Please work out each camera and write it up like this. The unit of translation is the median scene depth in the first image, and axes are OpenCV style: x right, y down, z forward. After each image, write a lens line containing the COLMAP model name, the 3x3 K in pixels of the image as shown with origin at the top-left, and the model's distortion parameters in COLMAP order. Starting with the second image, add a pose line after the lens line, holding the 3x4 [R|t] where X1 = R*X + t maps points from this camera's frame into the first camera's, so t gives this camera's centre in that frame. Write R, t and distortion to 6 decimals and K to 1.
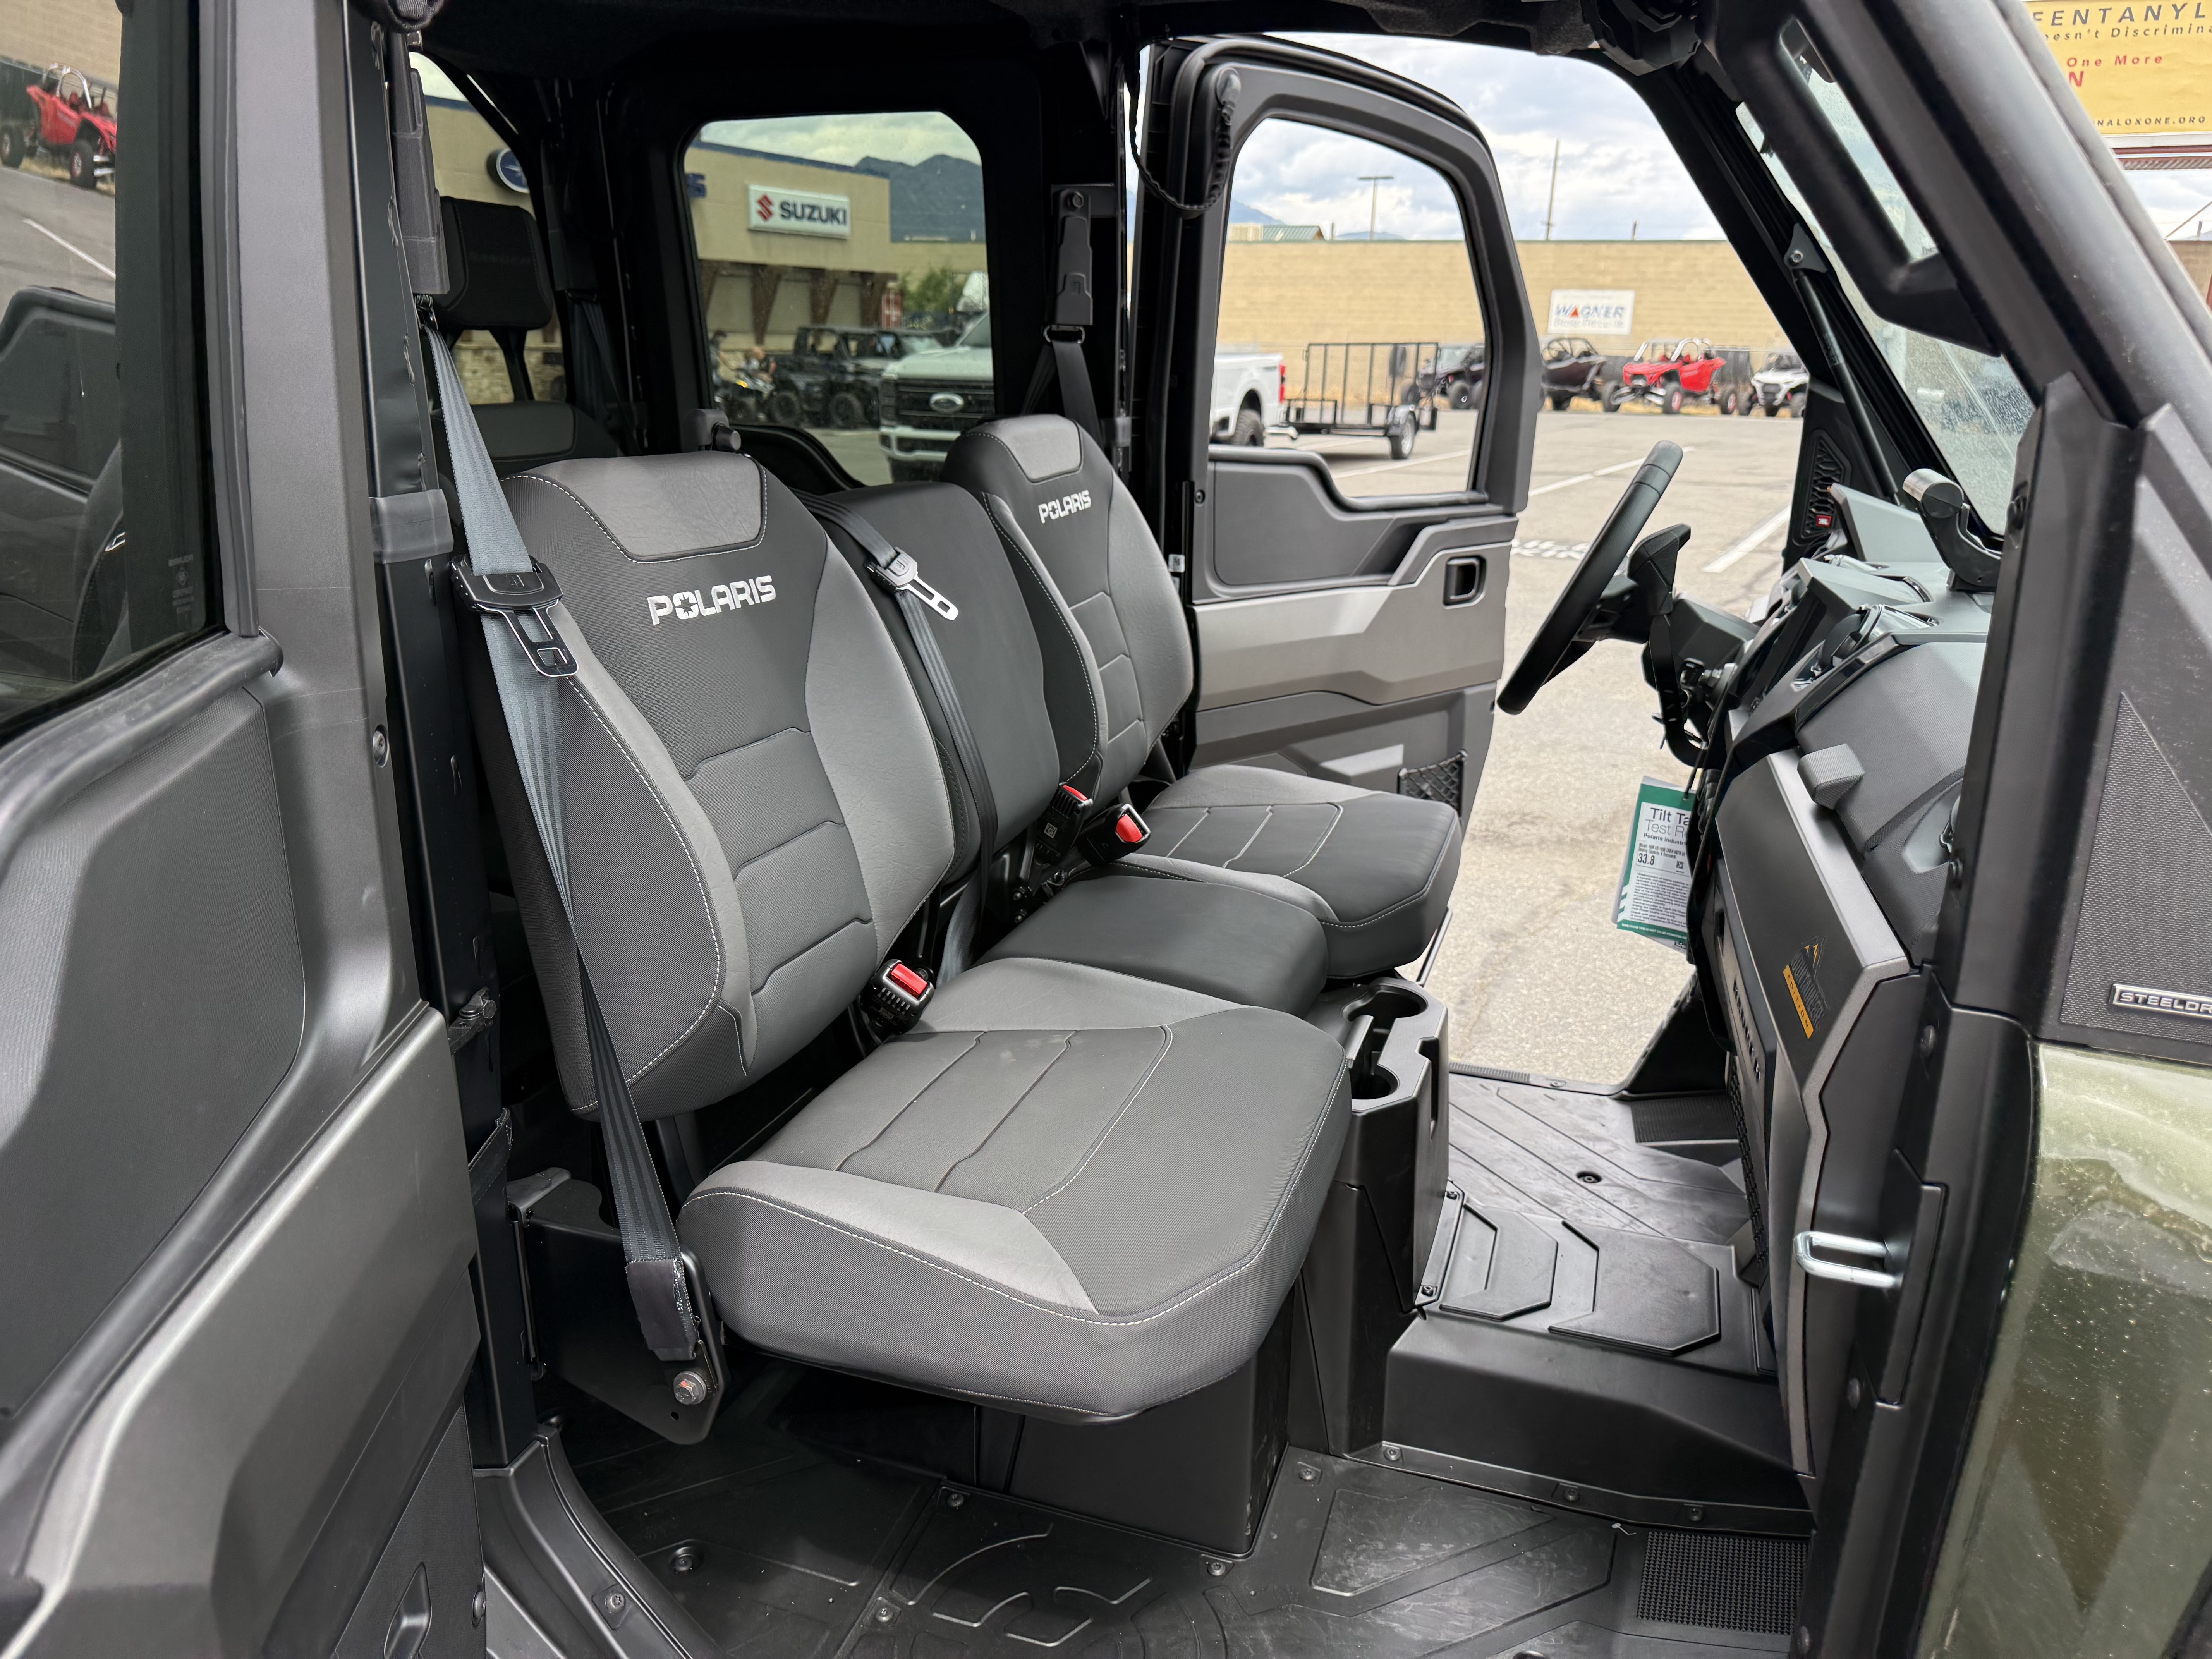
lens RADIAL K [[1560.7, 0, 1105.6], [0, 1560.7, 832.7], [0, 0, 1]] dist [0.029866, -0.049496]
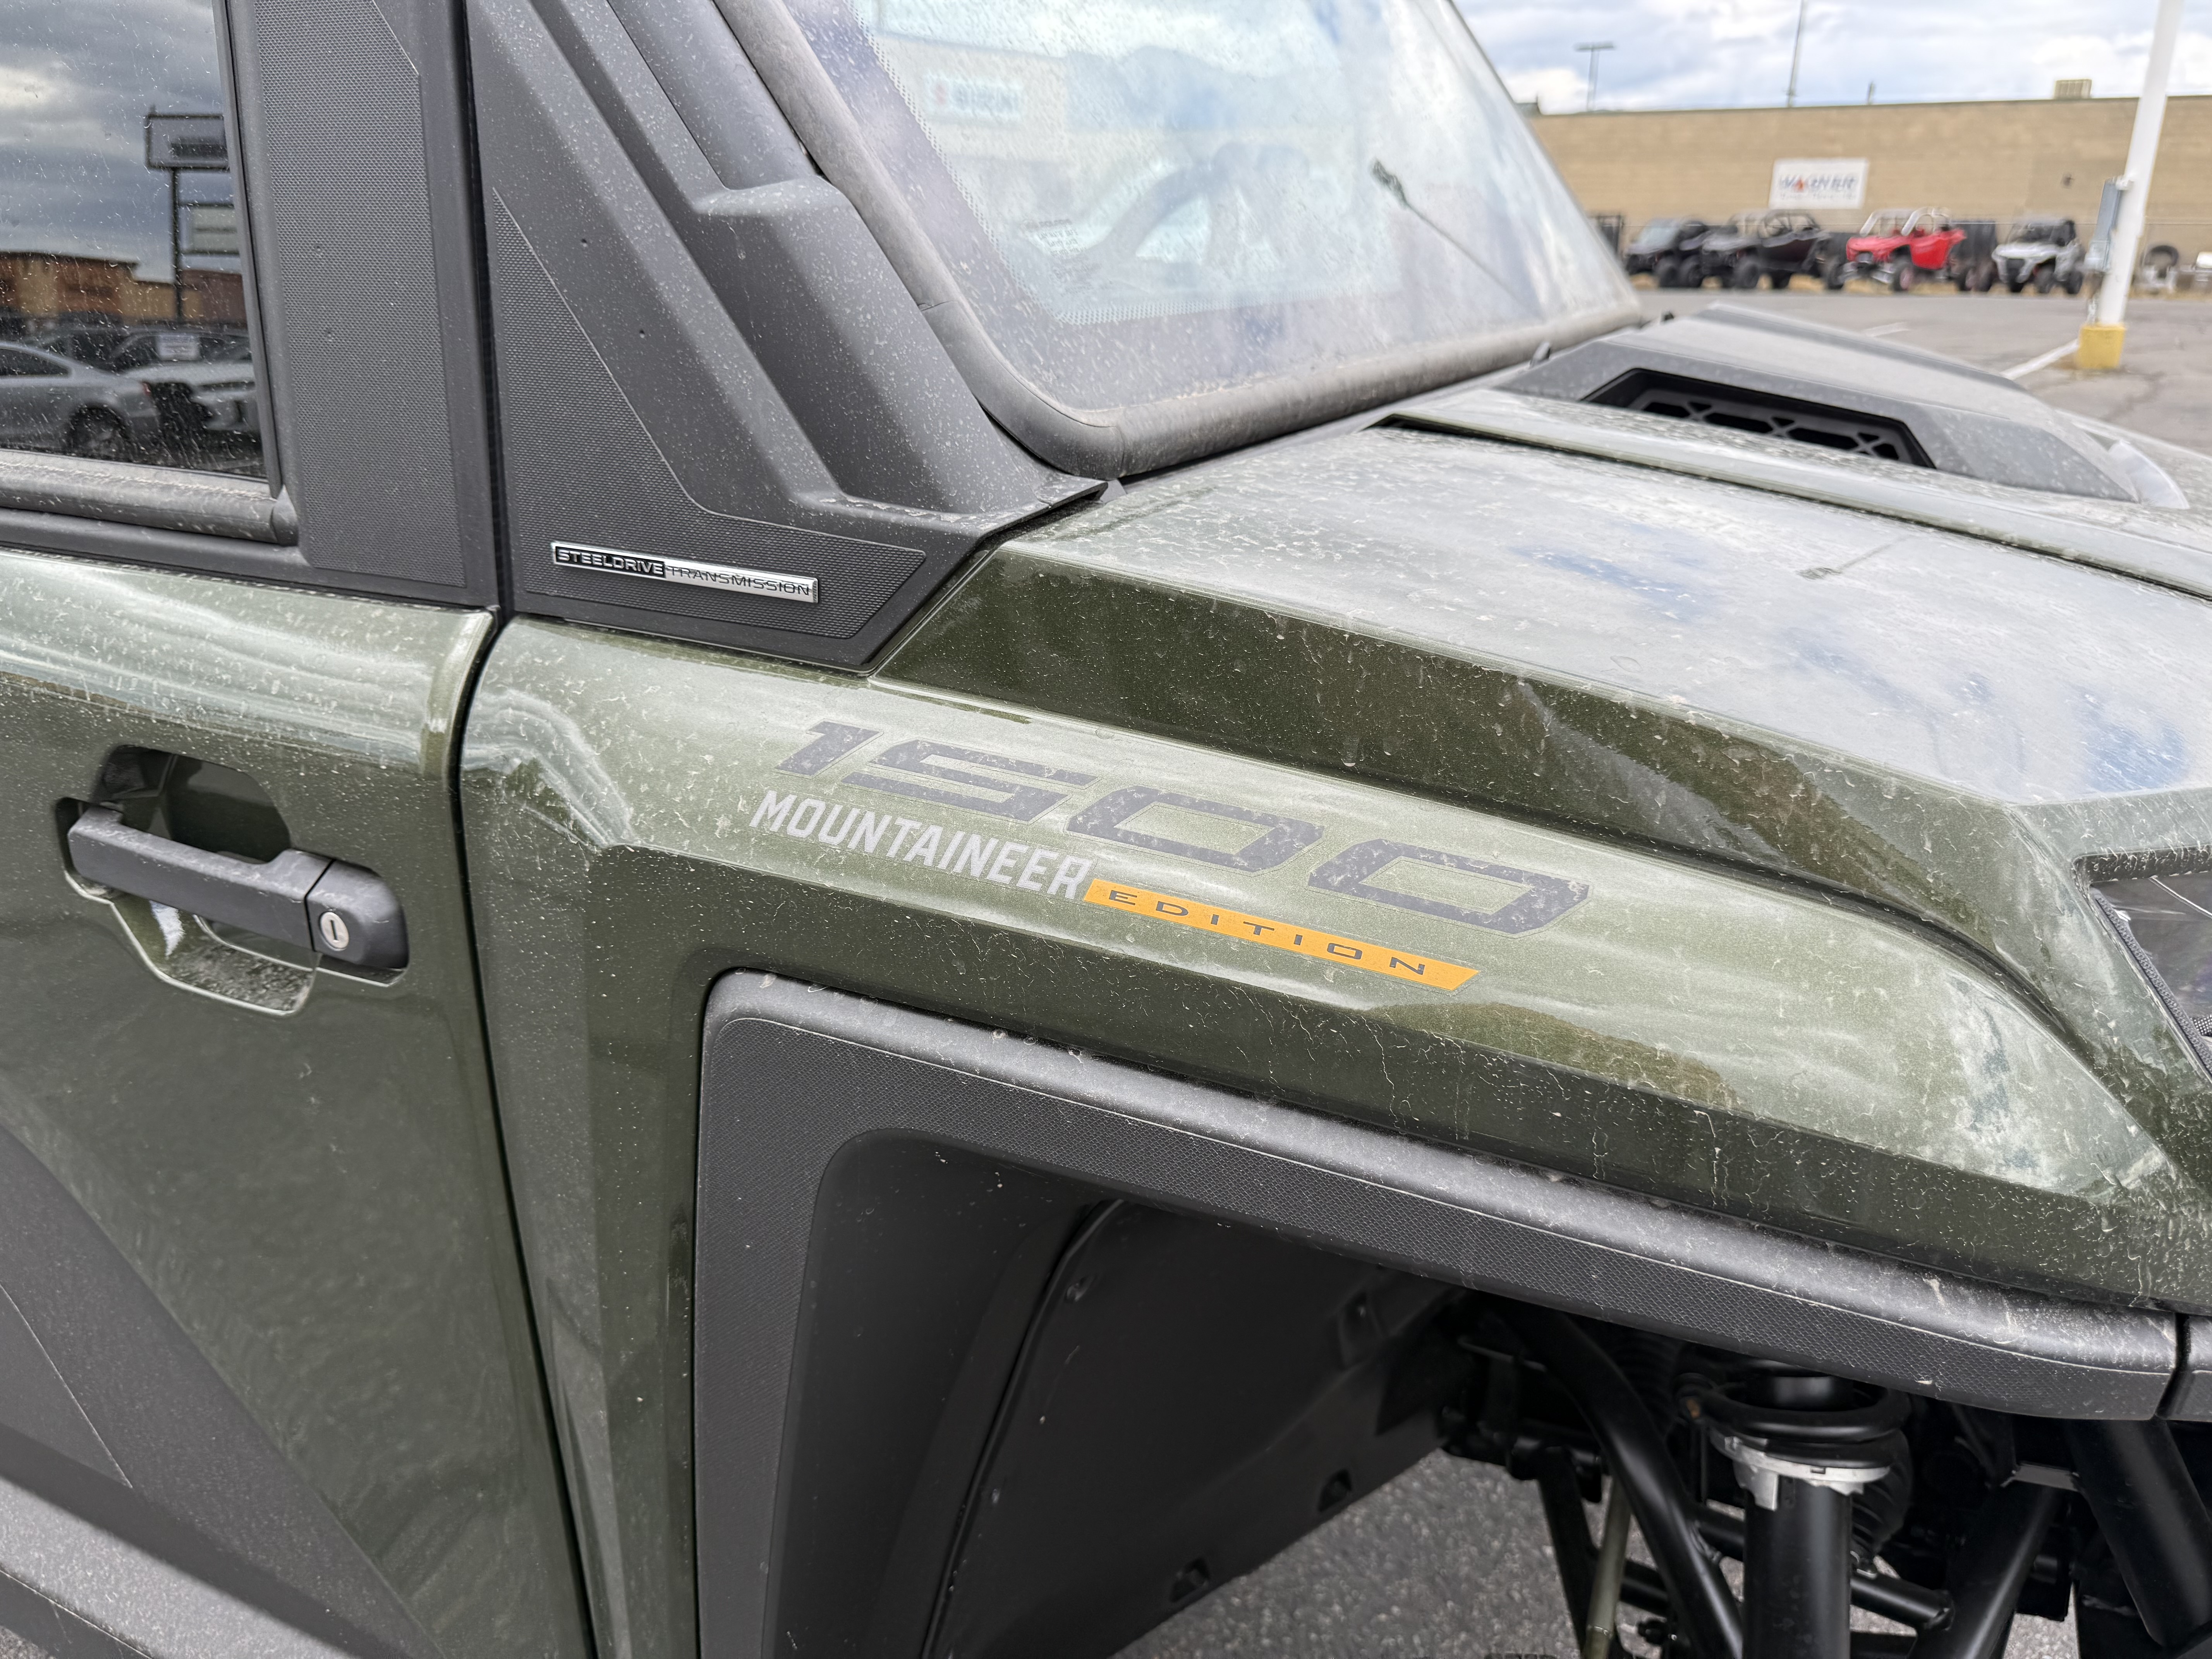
lens RADIAL K [[1560.7, 0, 1111.4], [0, 1560.7, 820.2], [0, 0, 1]] dist [0.029866, -0.049496]
pose [[0.991980, 0.023871, -0.124122, 0.485503], [-0.017284, 0.998398, 0.053878, 0.090666], [0.125209, -0.051301, 0.990803, 0.070899]]
